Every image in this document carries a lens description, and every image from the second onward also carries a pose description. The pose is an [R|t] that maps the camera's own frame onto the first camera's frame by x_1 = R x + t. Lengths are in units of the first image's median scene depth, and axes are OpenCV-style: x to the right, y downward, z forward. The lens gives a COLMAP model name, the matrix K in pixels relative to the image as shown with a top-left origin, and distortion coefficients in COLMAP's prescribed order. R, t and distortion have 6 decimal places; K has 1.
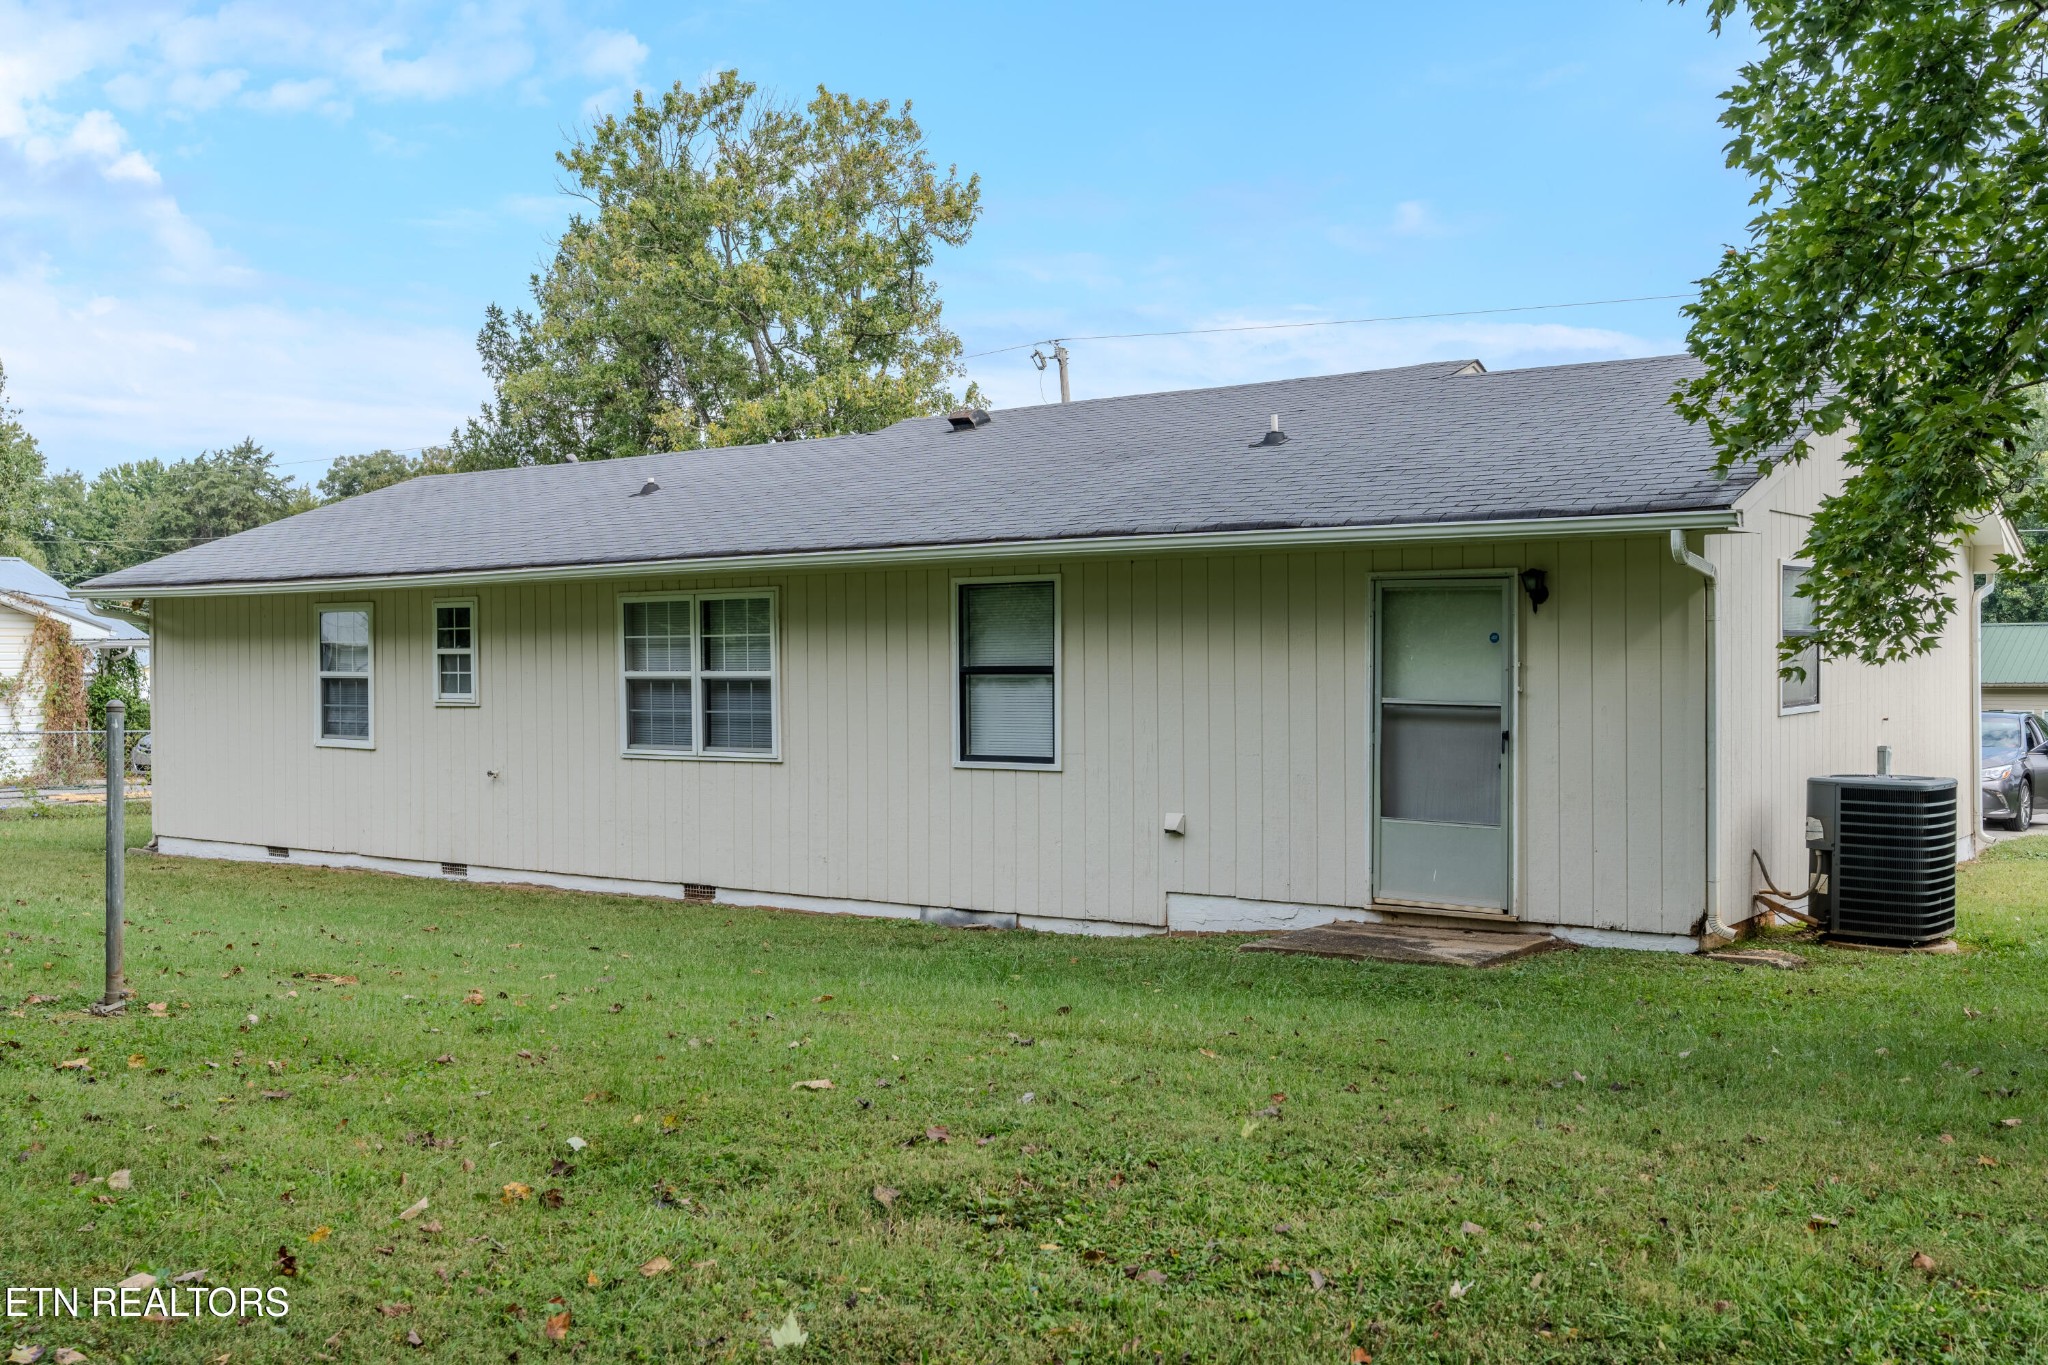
lens RADIAL K [[1964.8, 0, 1034.4], [0, 1964.8, 660.4], [0, 0, 1]] dist [0.019687, 0.010565]
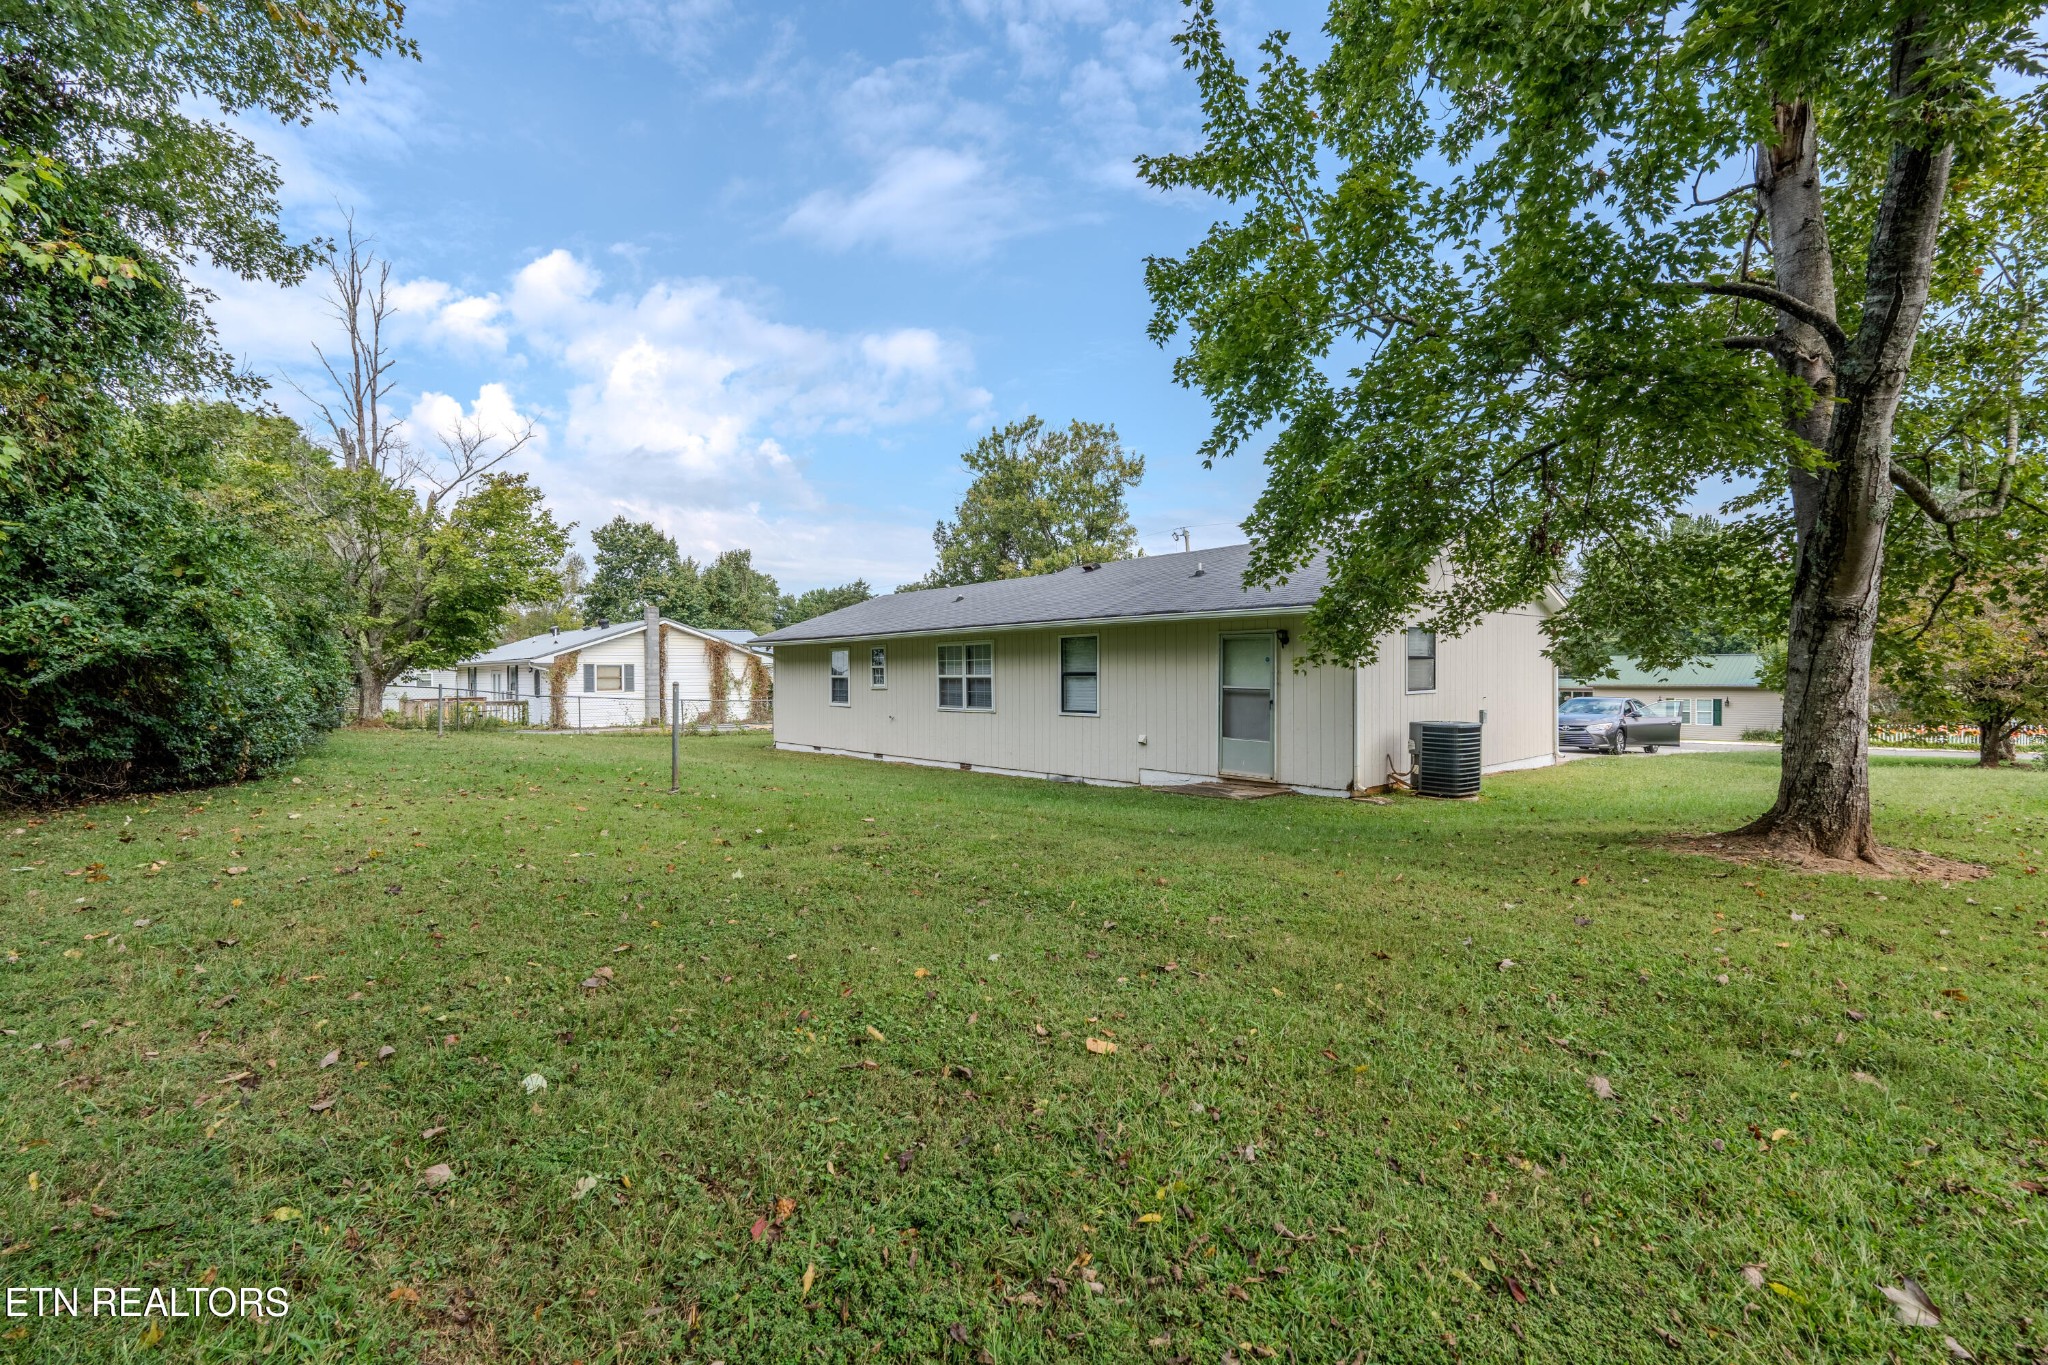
lens RADIAL K [[898.7, 0, 1025.8], [0, 898.7, 675.1], [0, 0, 1]] dist [-0.003219, 0.000016]
pose [[0.979128, 0.001206, -0.203241, 0.104729], [-0.000921, 0.999998, 0.001496, 0.003291], [0.203243, -0.001278, 0.979128, -0.052755]]
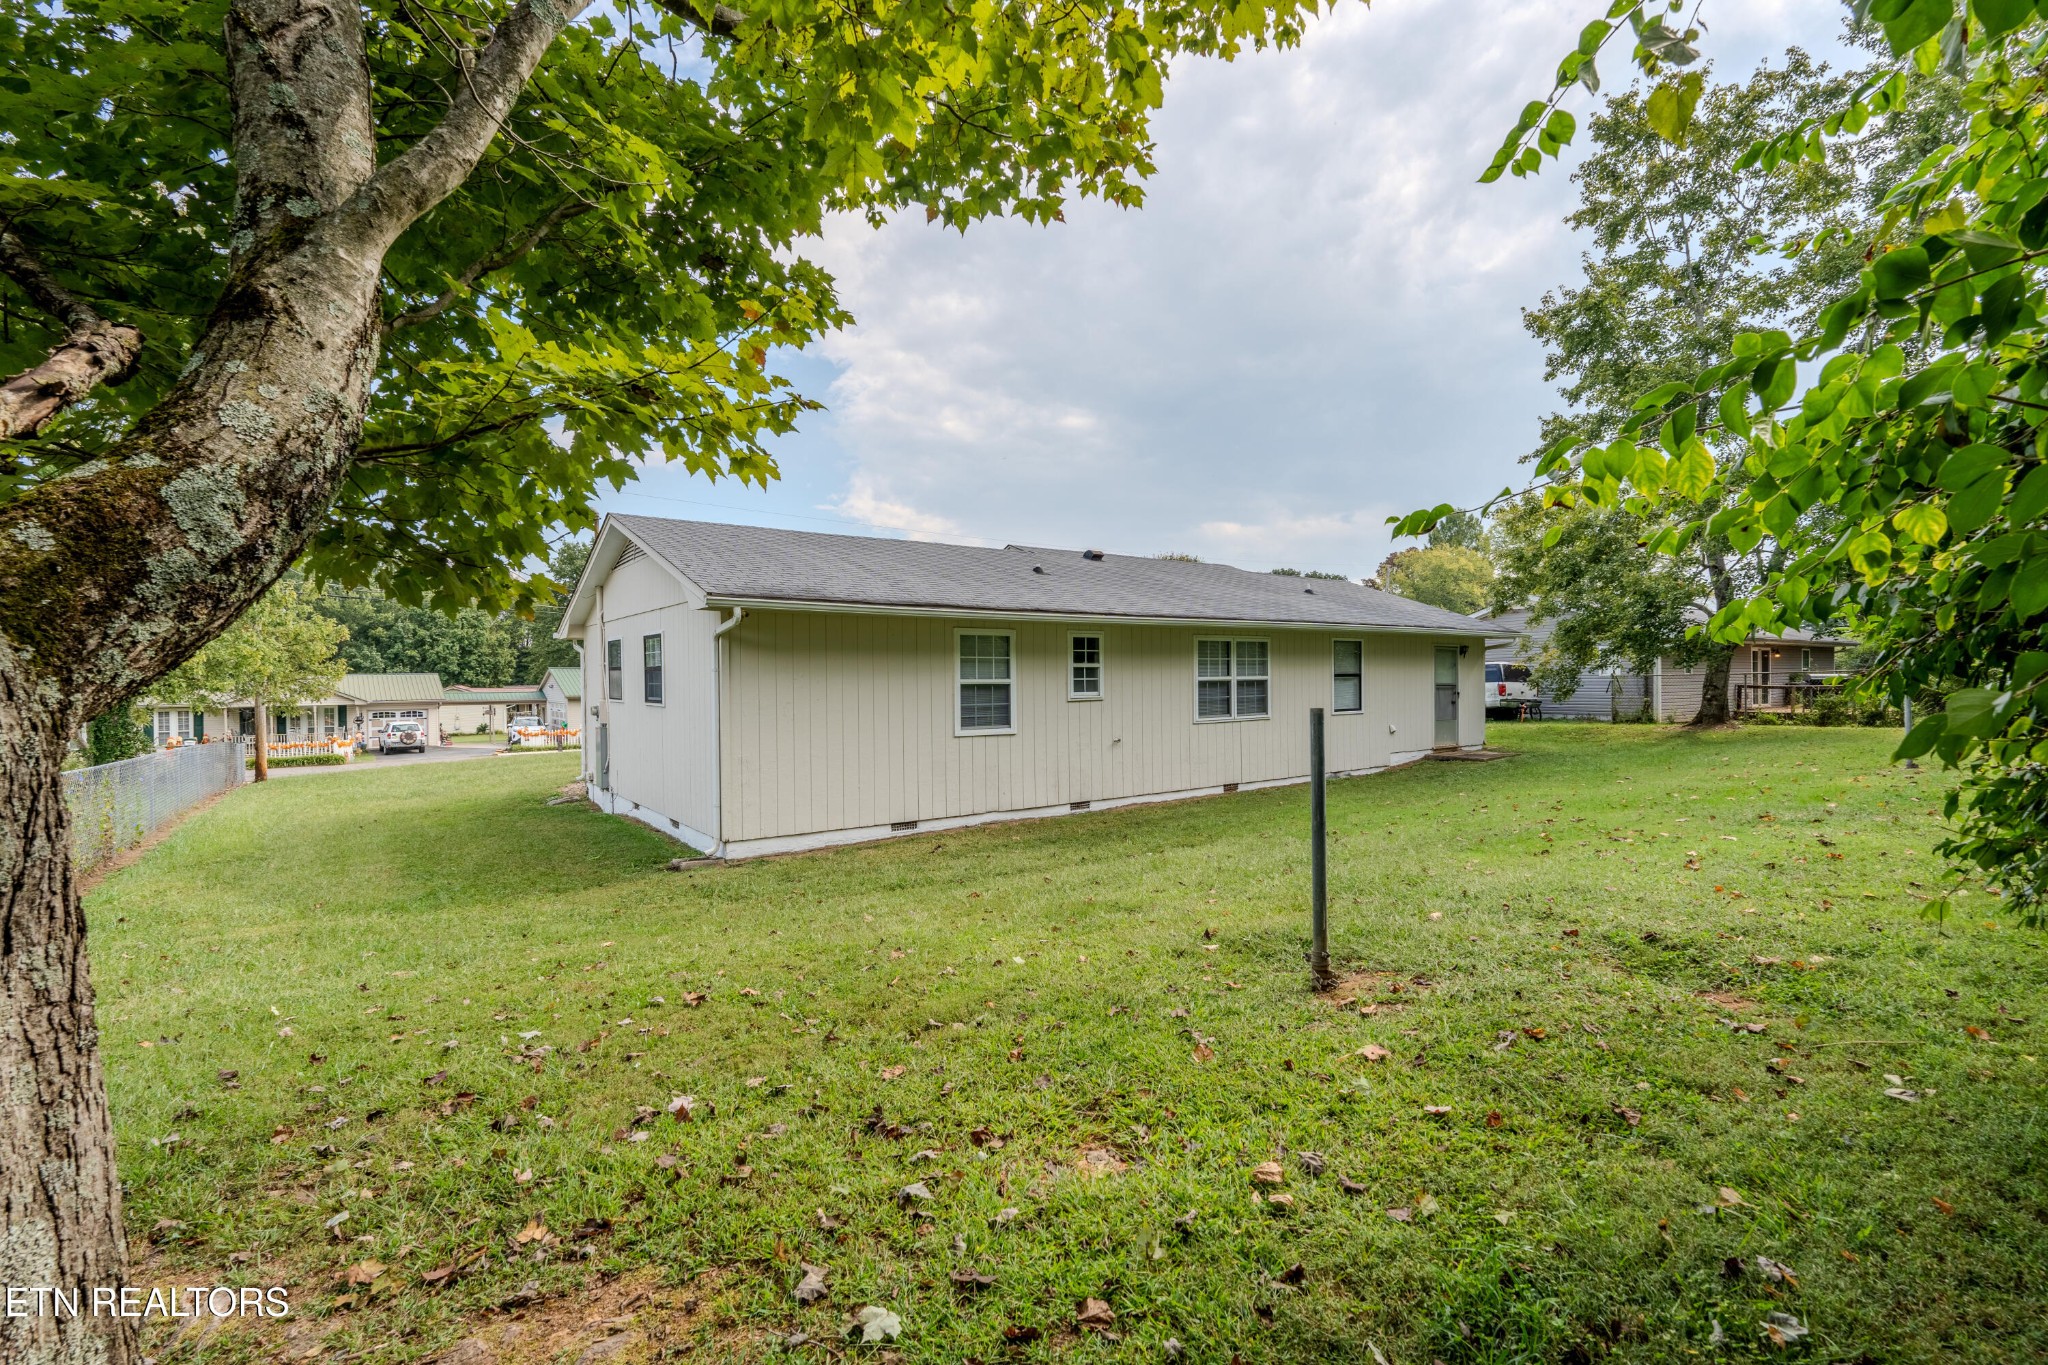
lens RADIAL K [[1000.0, 0, 1024.0], [0, 1000.0, 682.5], [0, 0, 1]] dist [-0.002852, -0.000099]
pose [[0.241439, -0.003149, 0.970411, -1.004010], [0.007268, 0.999973, 0.001436, 0.007141], [-0.970389, 0.006706, 0.241456, 0.801186]]
